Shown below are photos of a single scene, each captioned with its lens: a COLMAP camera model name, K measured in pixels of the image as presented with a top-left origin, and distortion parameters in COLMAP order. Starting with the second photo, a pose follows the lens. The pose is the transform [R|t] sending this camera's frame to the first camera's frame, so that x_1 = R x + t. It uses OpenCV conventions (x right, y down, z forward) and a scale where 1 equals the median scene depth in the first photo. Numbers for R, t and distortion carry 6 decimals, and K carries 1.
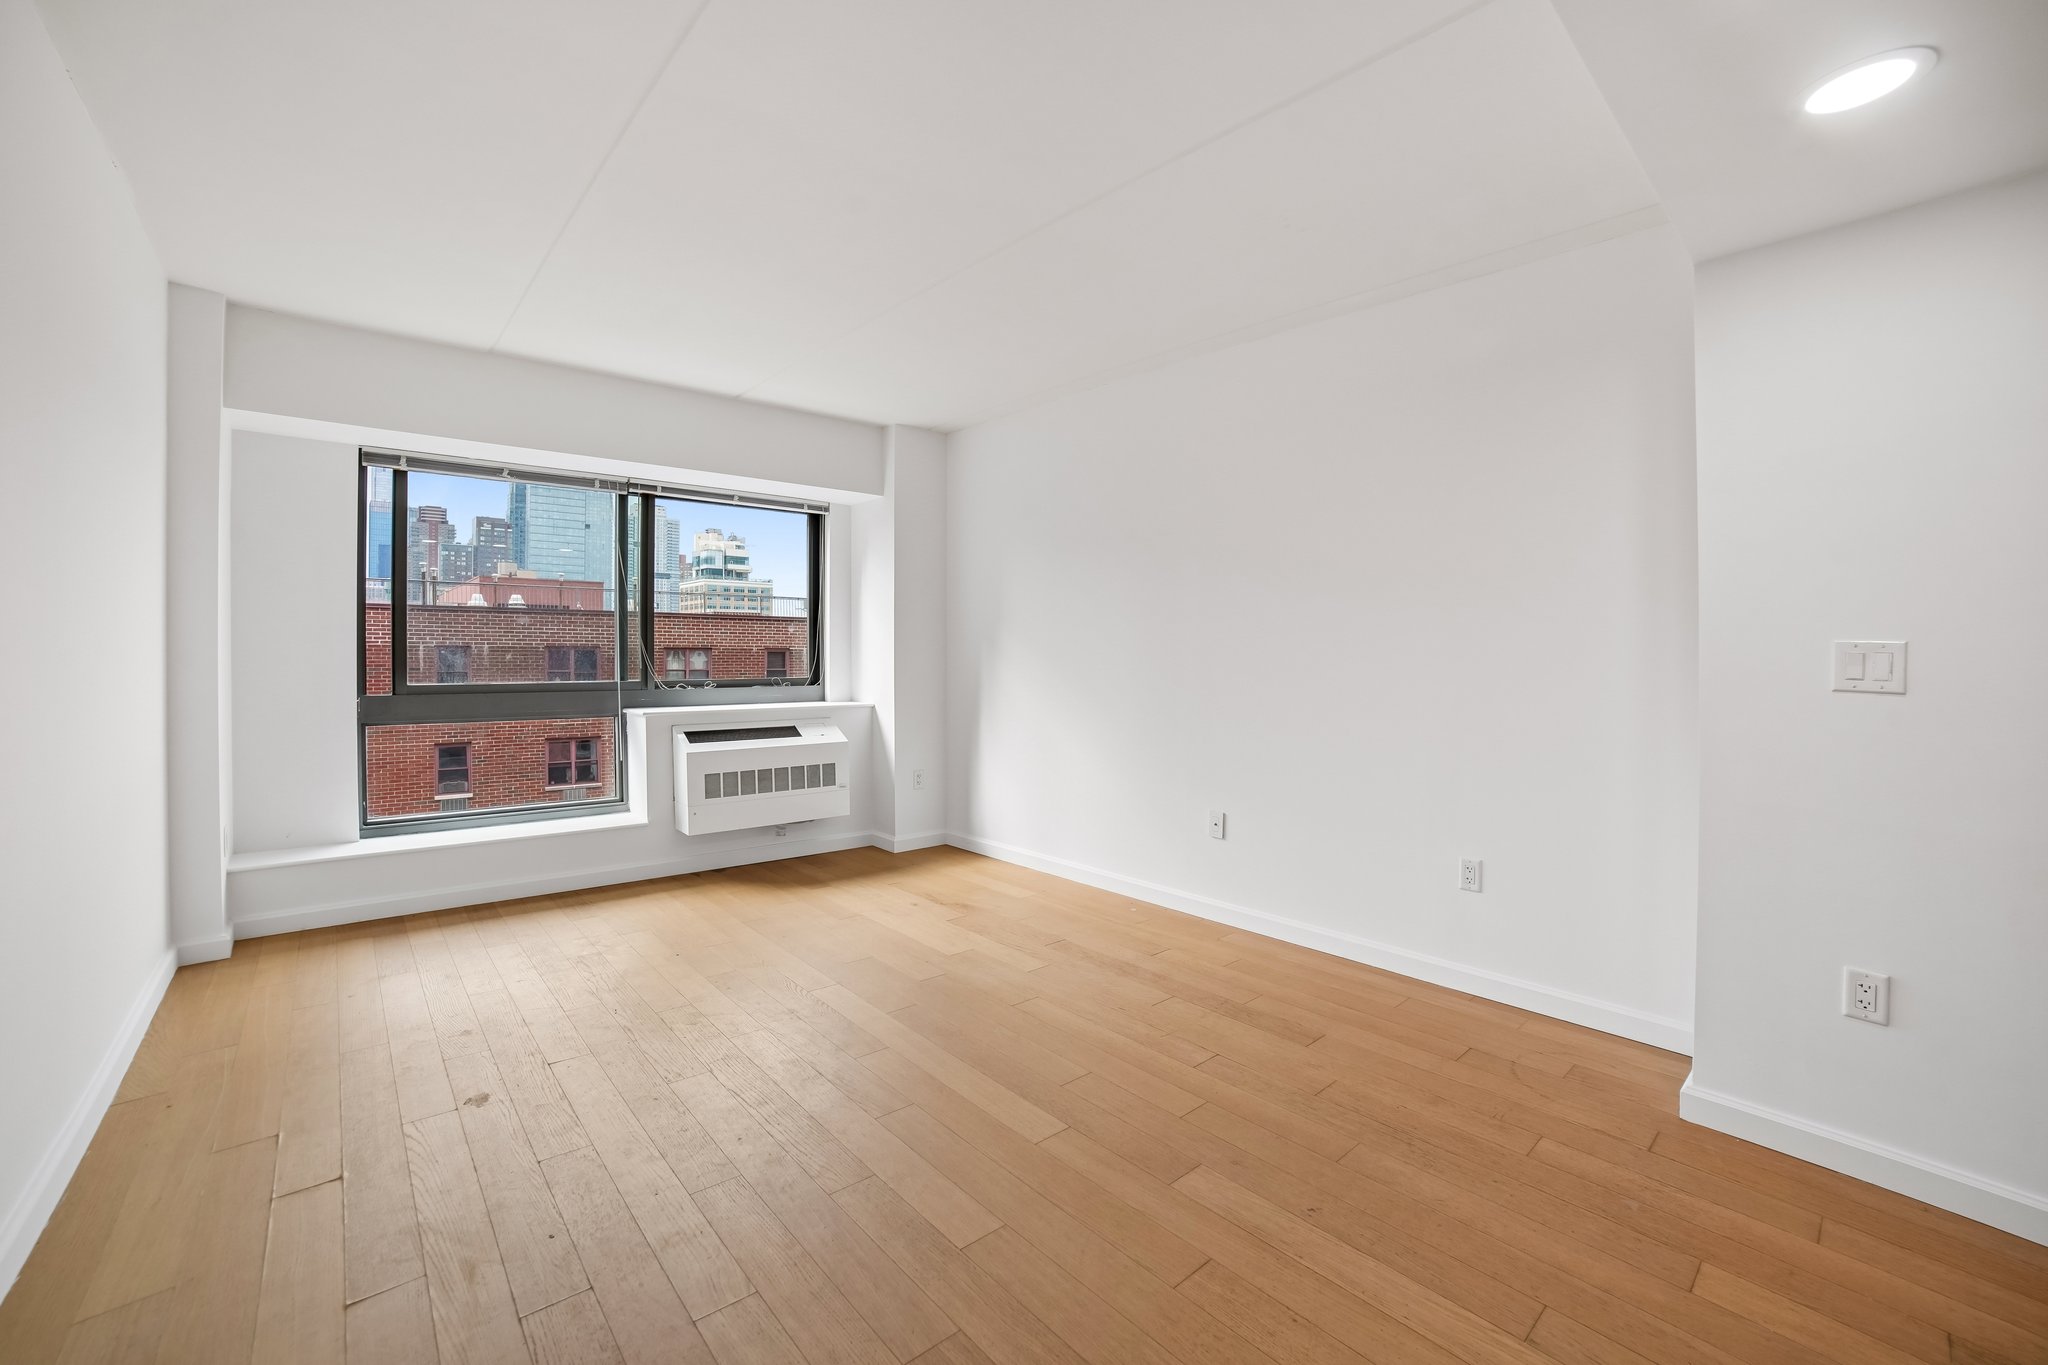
lens RADIAL K [[836.4, 0, 1068.6], [0, 836.4, 656.1], [0, 0, 1]] dist [-0.109412, 0.033921]
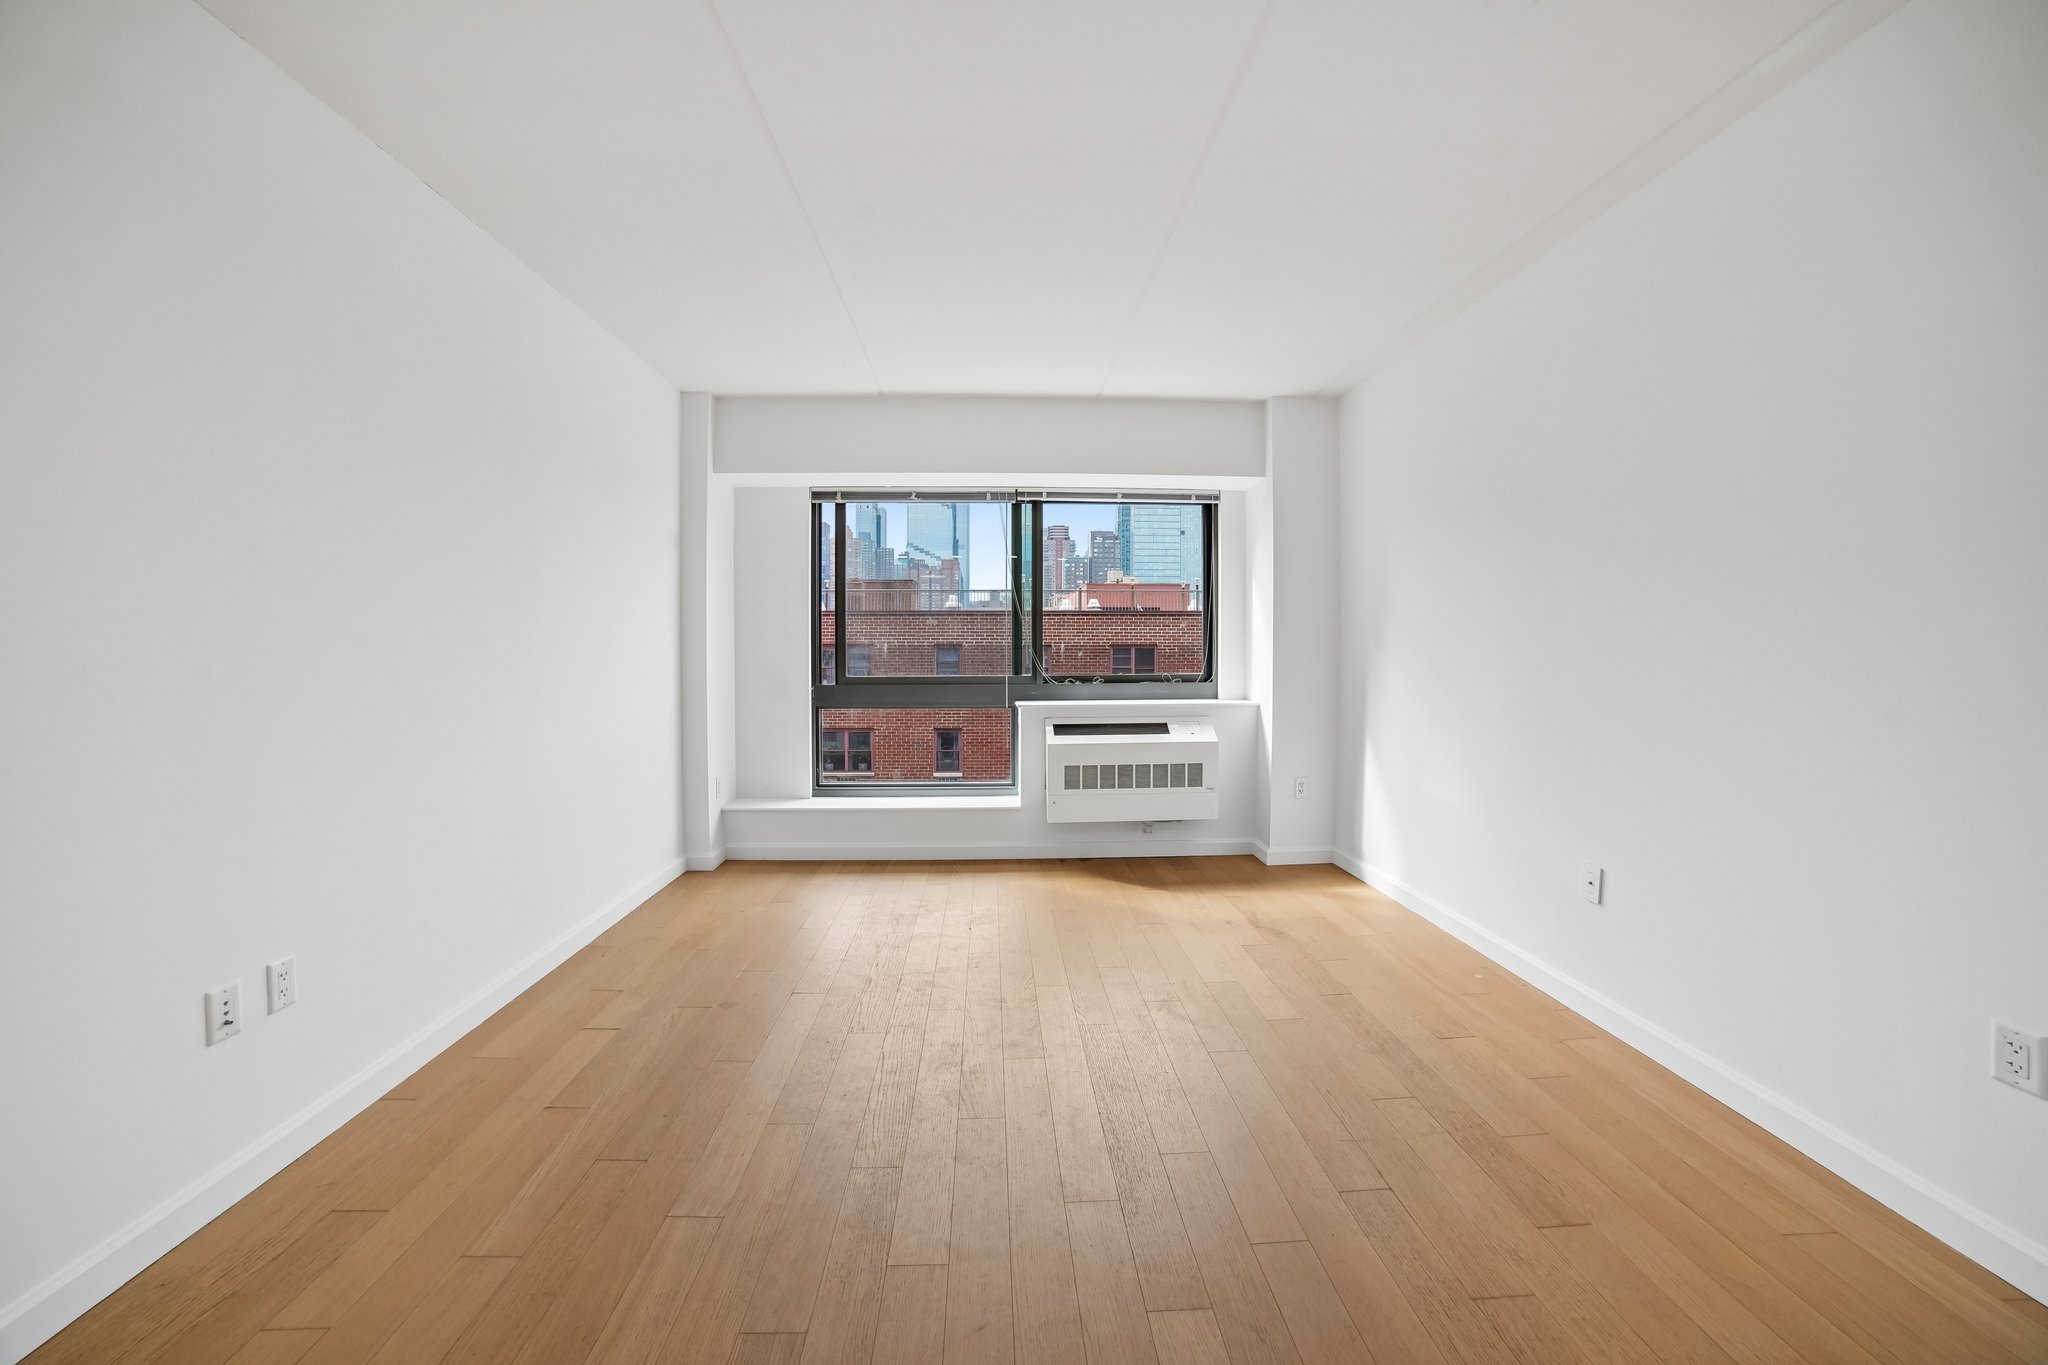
lens RADIAL K [[860.9, 0, 1024.0], [0, 860.9, 682.5], [0, 0, 1]] dist [-0.127967, 0.055269]
pose [[0.772800, 0.017895, -0.634397, 0.196153], [0.004021, 0.999444, 0.033091, 0.002119], [0.634637, -0.028124, 0.772299, 0.116779]]
